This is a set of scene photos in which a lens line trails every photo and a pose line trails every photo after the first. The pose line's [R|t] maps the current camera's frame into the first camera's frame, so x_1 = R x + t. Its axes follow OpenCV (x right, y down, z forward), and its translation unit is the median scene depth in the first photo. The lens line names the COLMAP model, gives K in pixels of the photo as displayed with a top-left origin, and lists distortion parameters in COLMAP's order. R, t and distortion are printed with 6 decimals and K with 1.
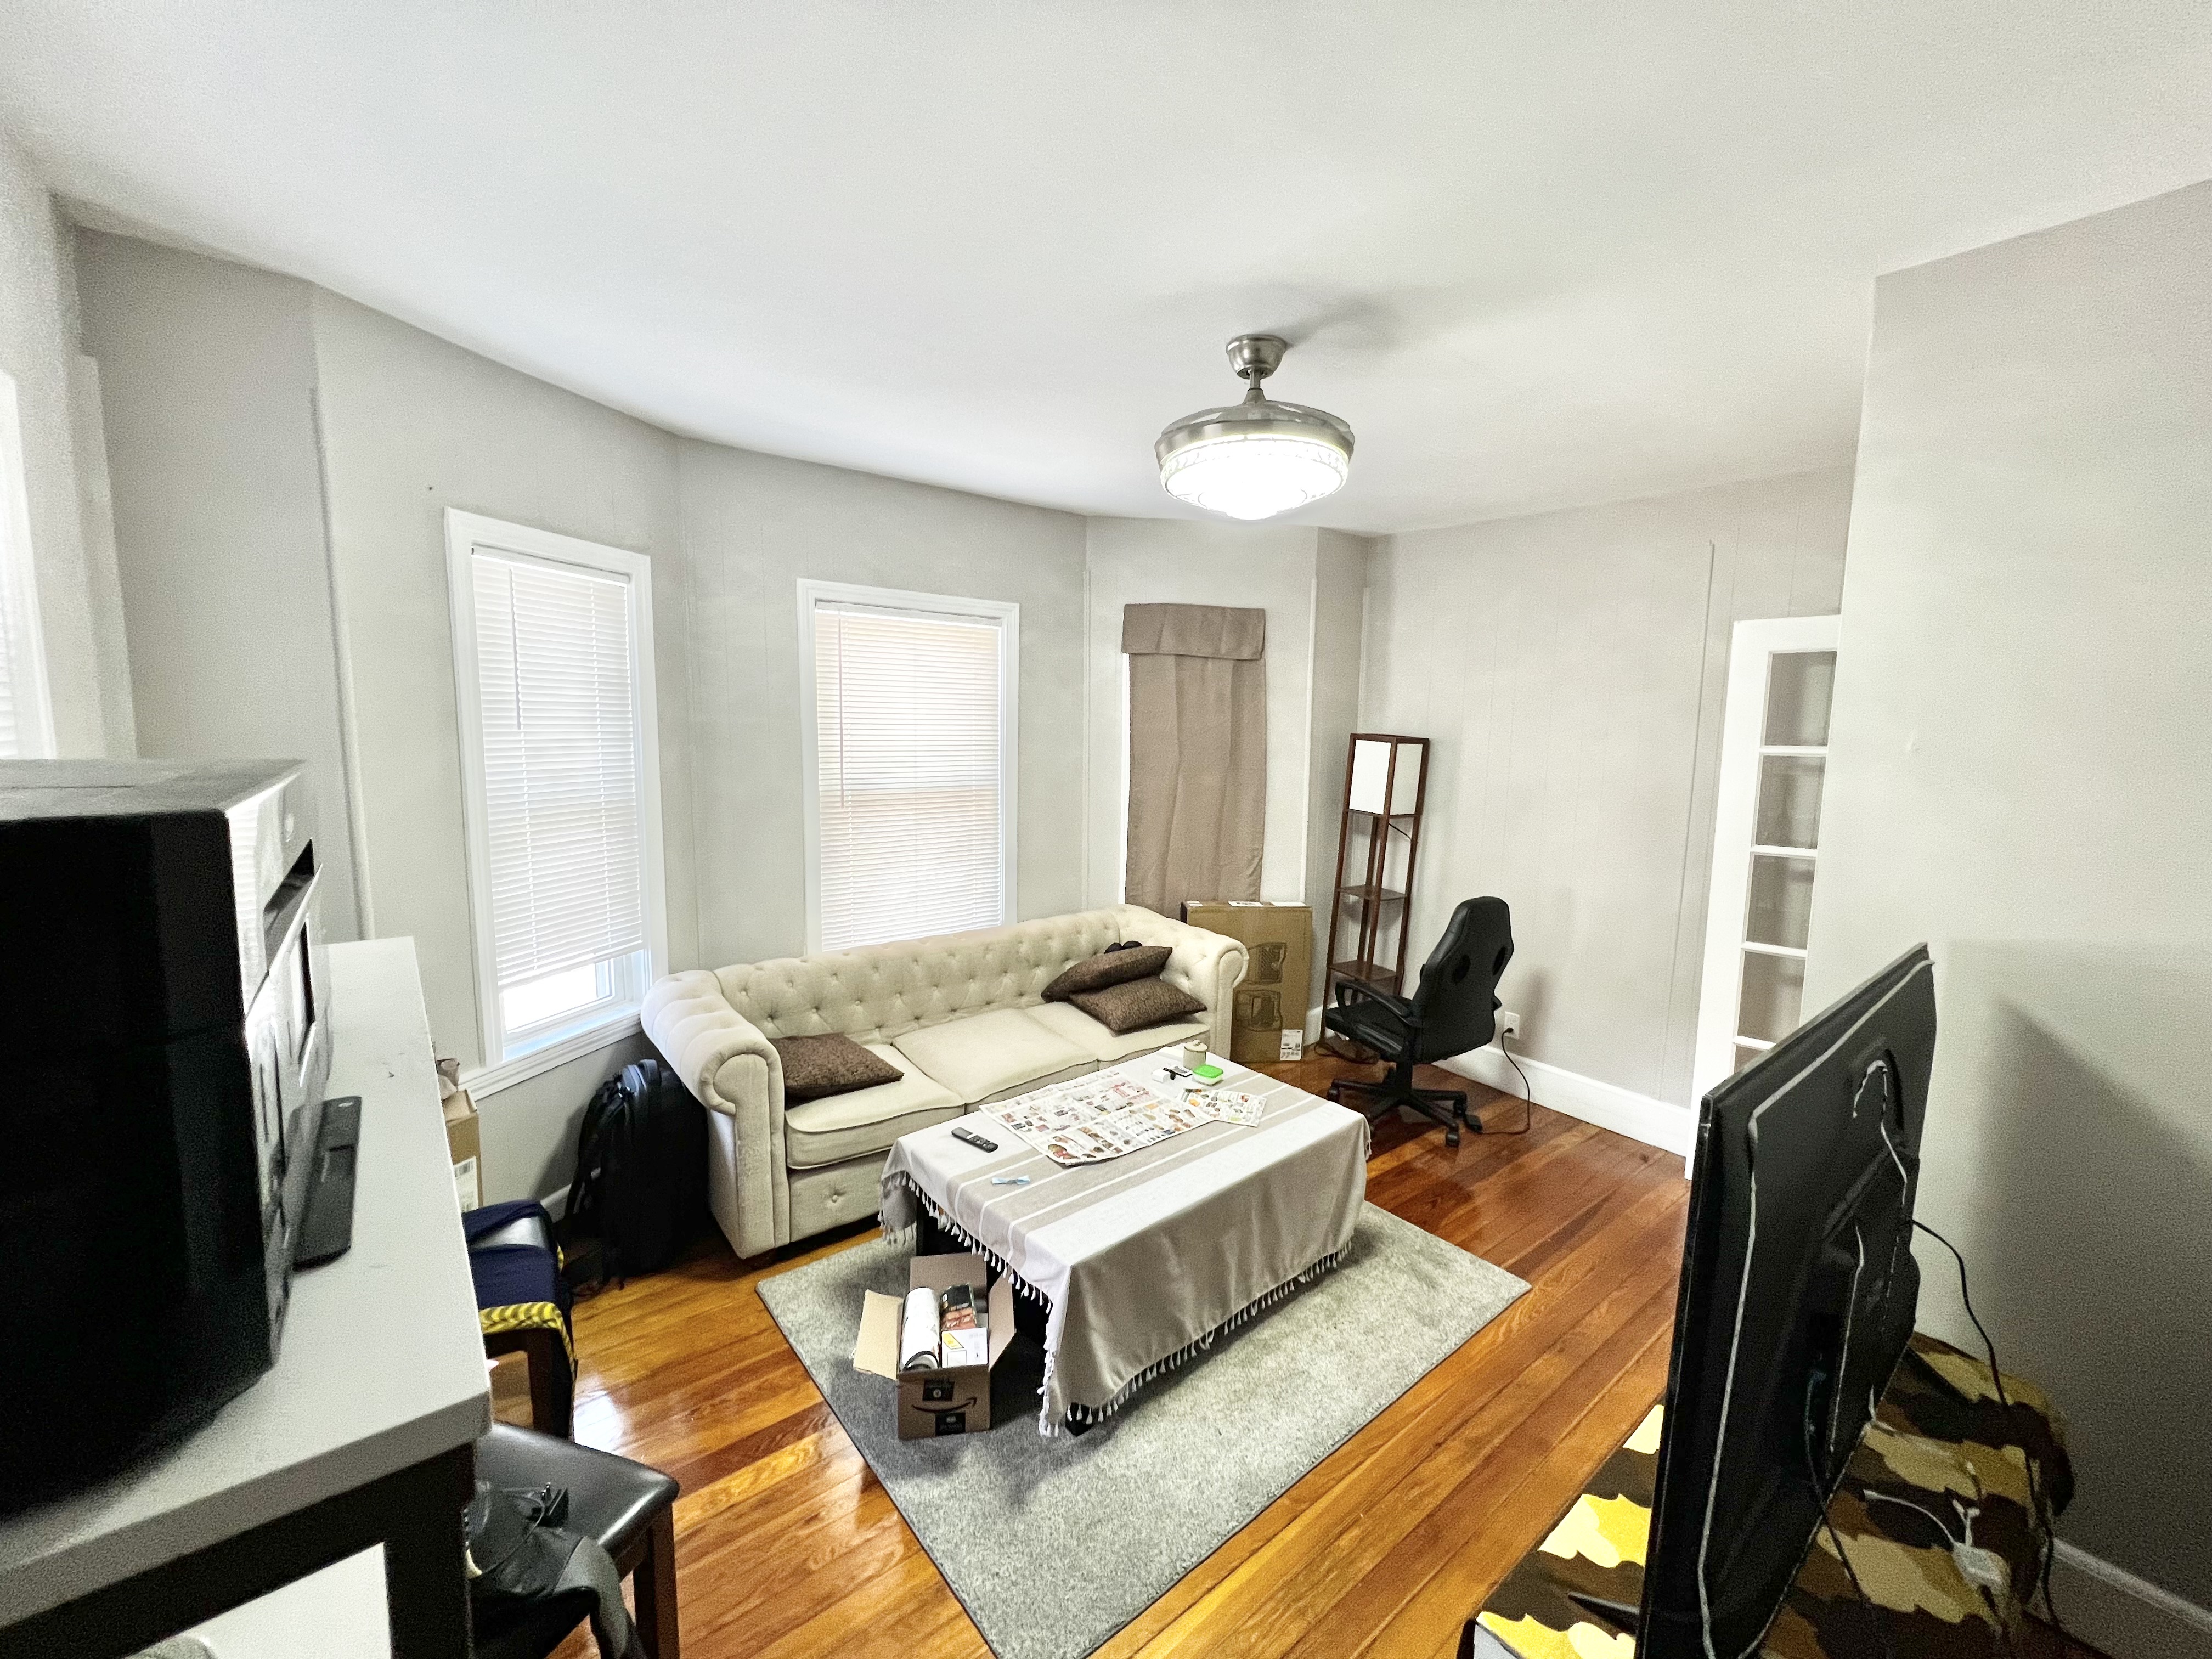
lens RADIAL K [[885.7, 0, 1102.0], [0, 885.7, 829.9], [0, 0, 1]] dist [-0.001752, 0.000711]
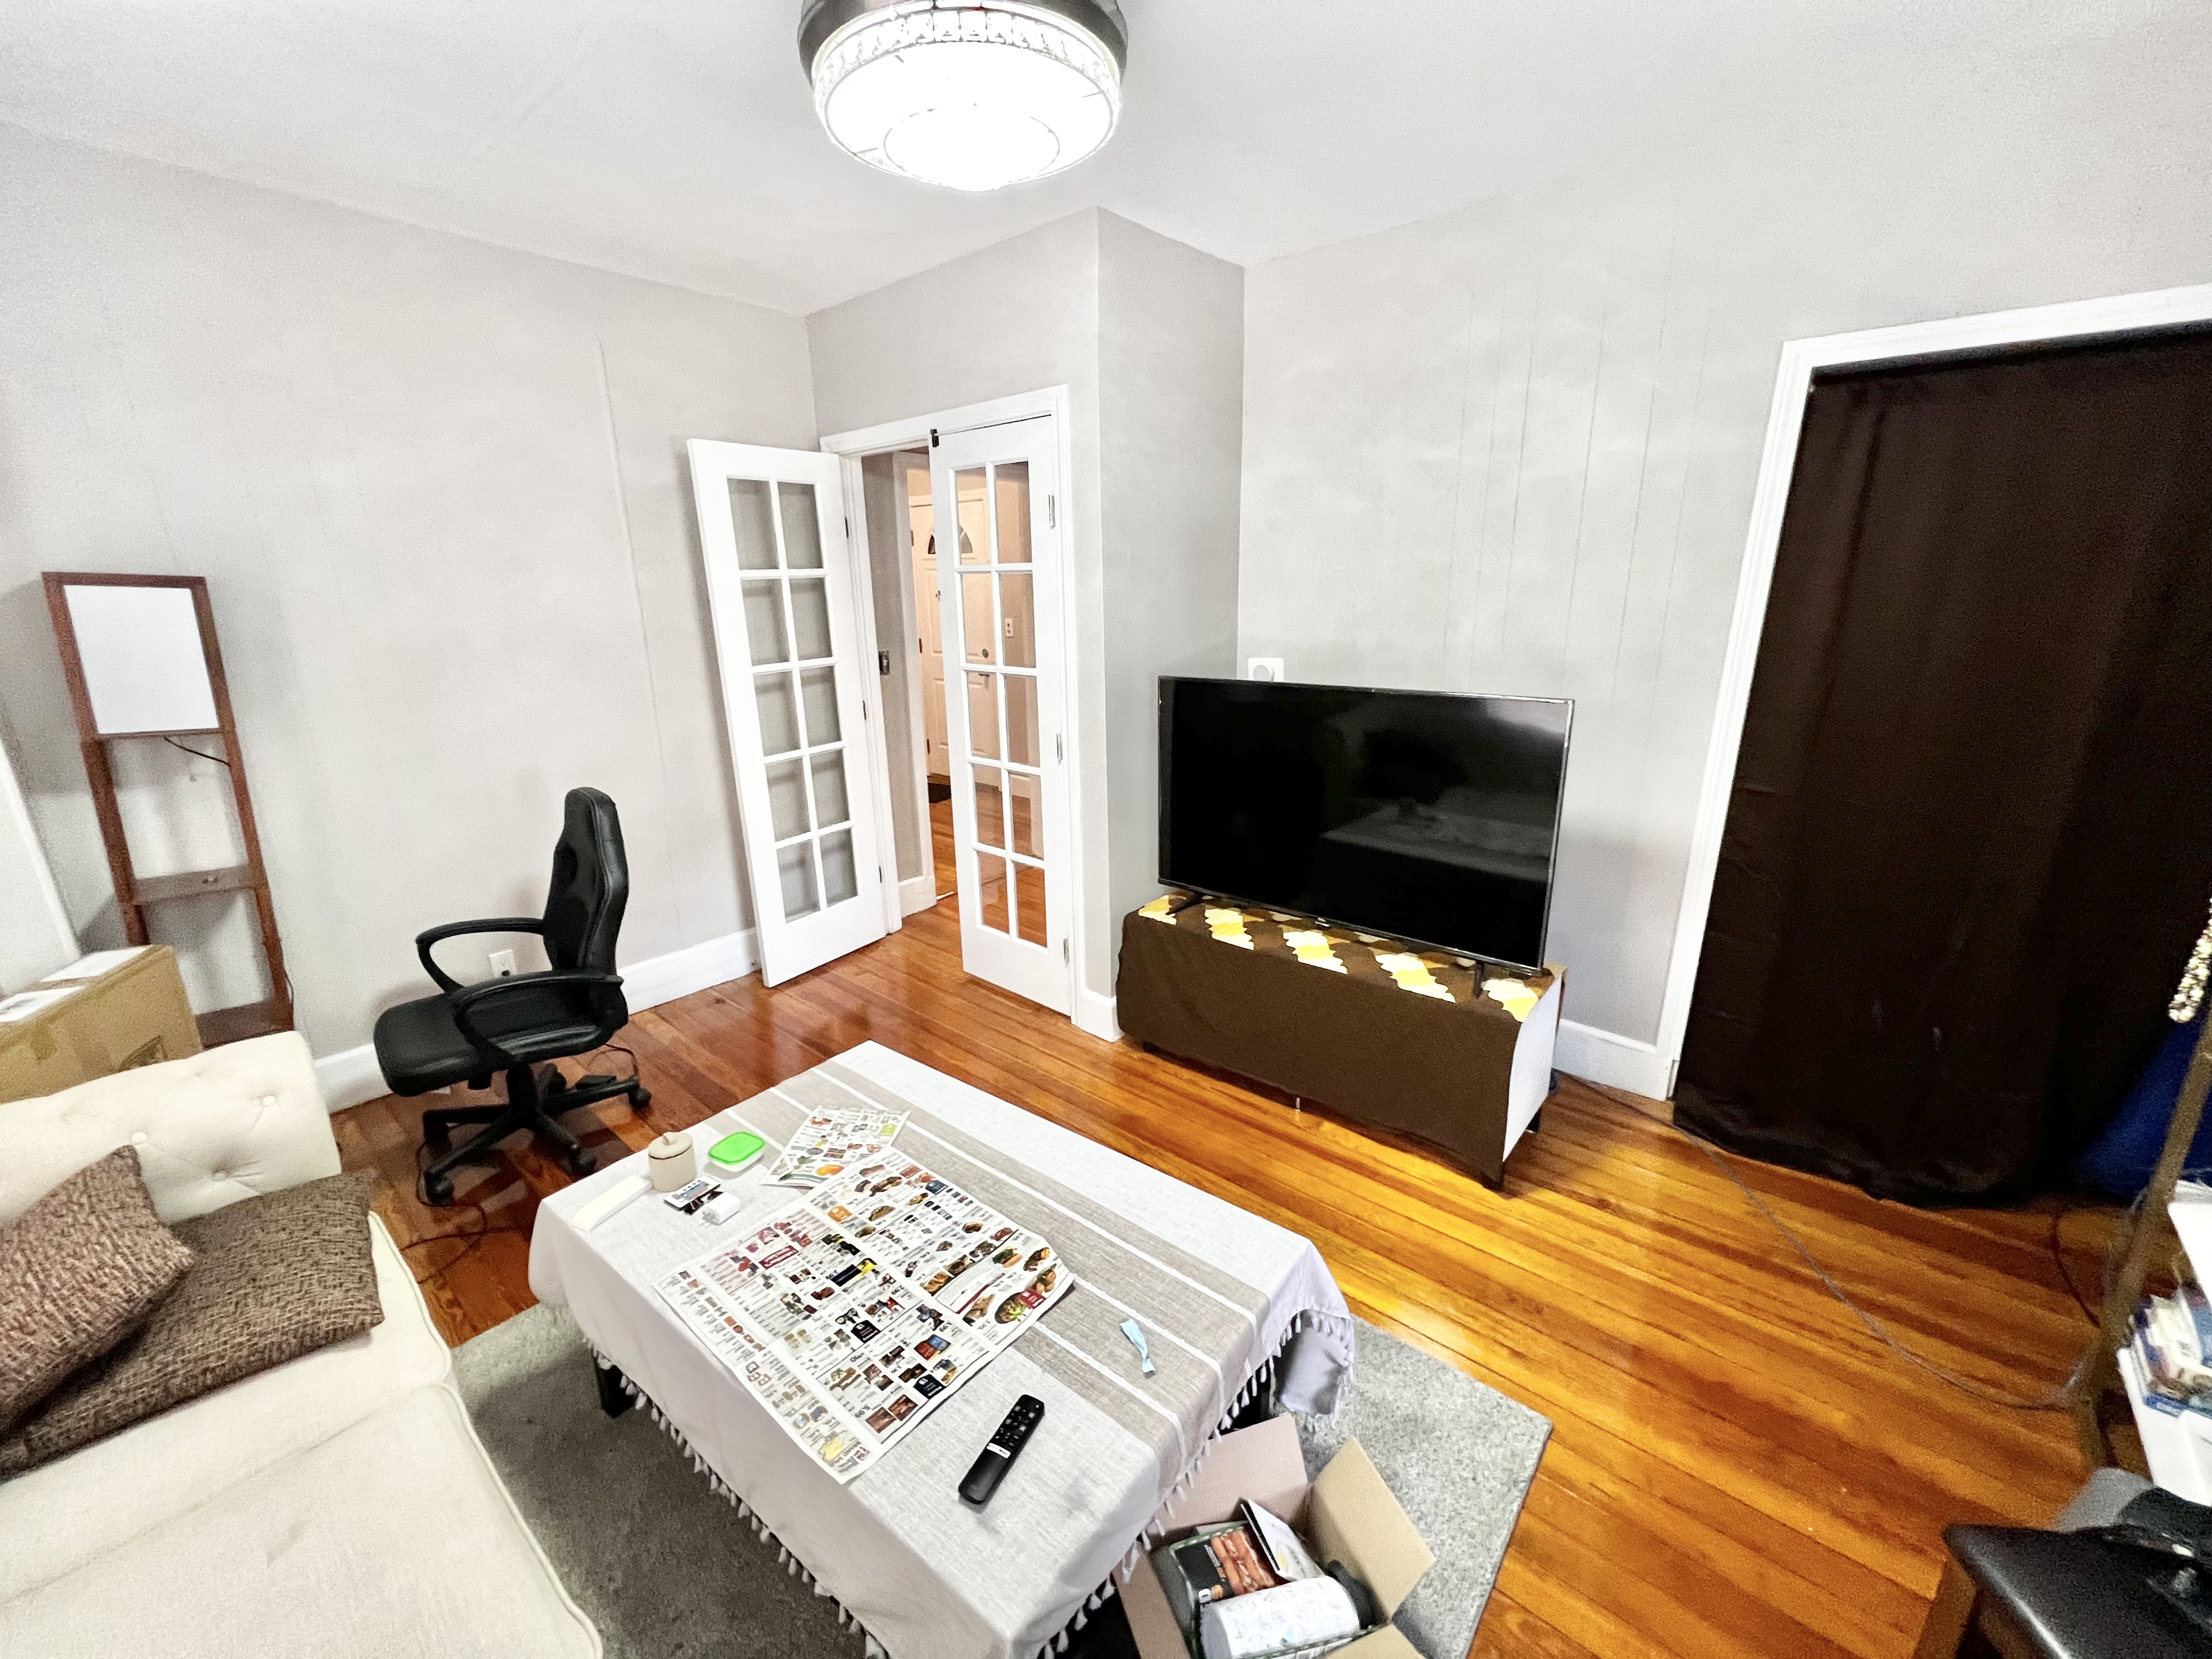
lens RADIAL K [[885.7, 0, 1101.8], [0, 885.7, 827.1], [0, 0, 1]] dist [-0.001752, 0.000711]
pose [[-0.182804, -0.284379, 0.941122, -0.484503], [0.128140, 0.942195, 0.309593, -0.093330], [-0.974763, 0.177190, -0.135797, 0.925689]]
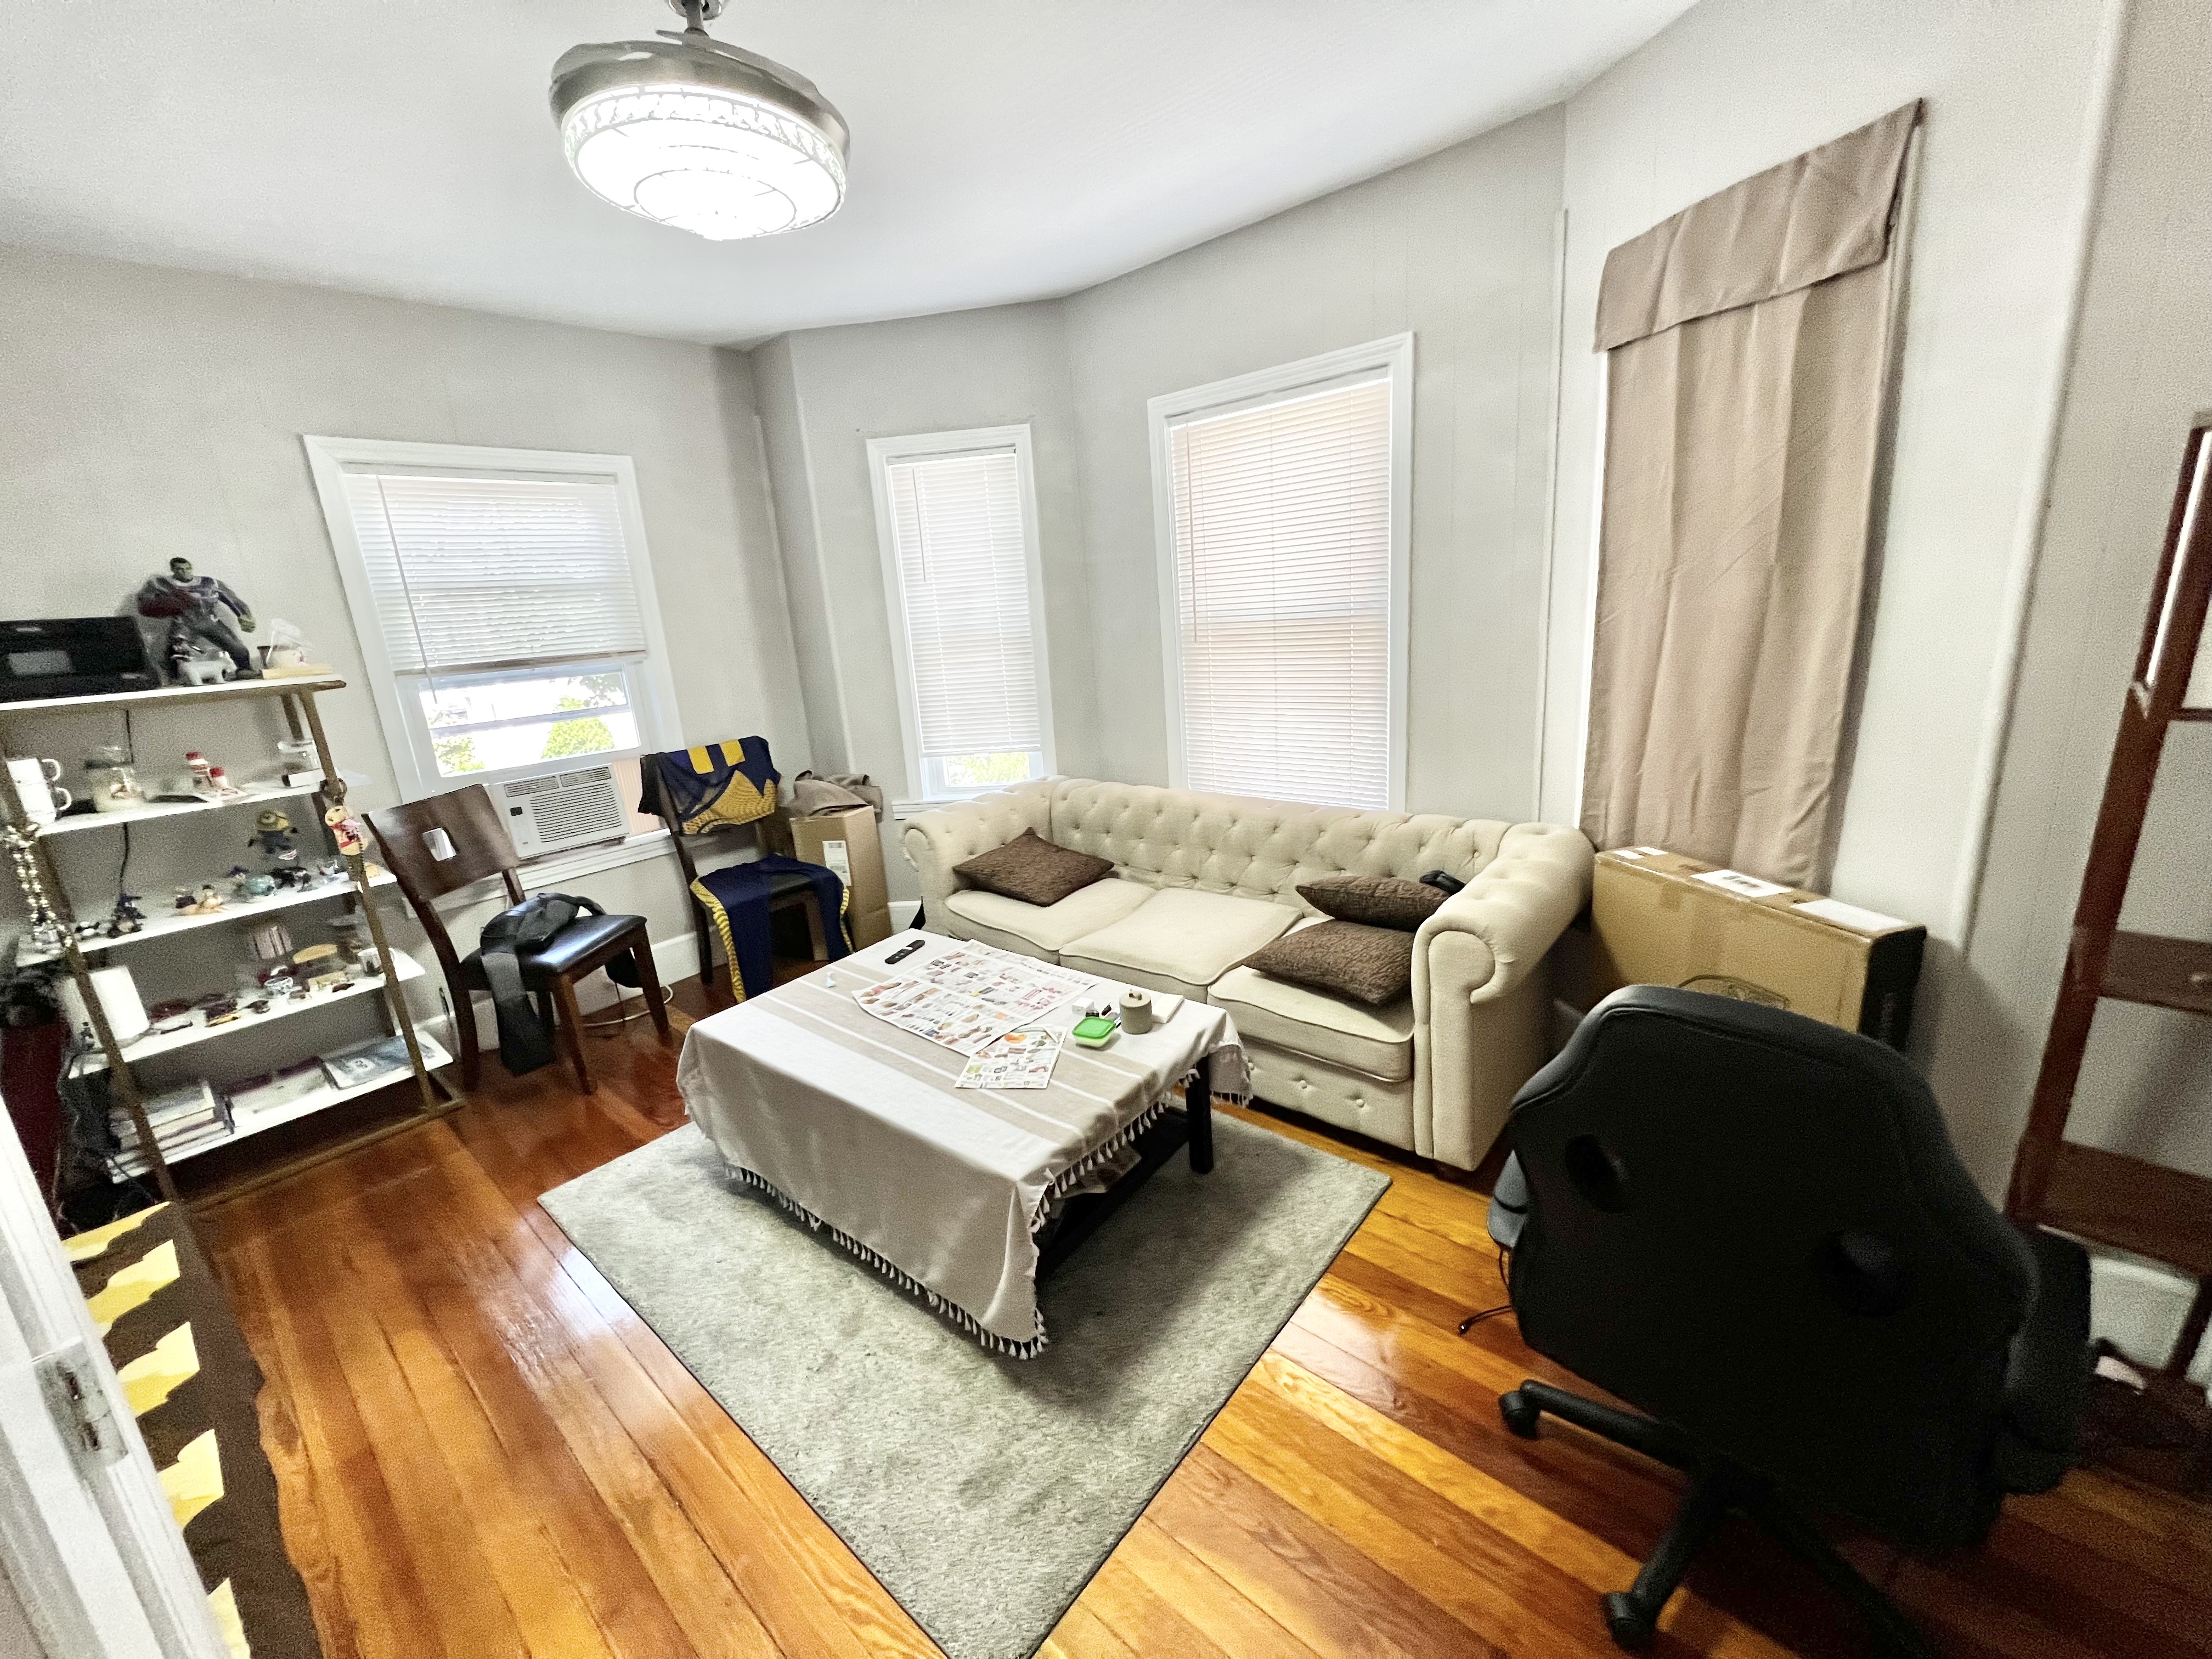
lens RADIAL K [[884.1, 0, 1102.6], [0, 884.1, 826.1], [0, 0, 1]] dist [-0.001568, 0.000158]
pose [[0.169782, 0.214926, -0.961759, 0.877609], [-0.044384, 0.976605, 0.210409, -0.037837], [0.984482, 0.006963, 0.175349, 1.014619]]
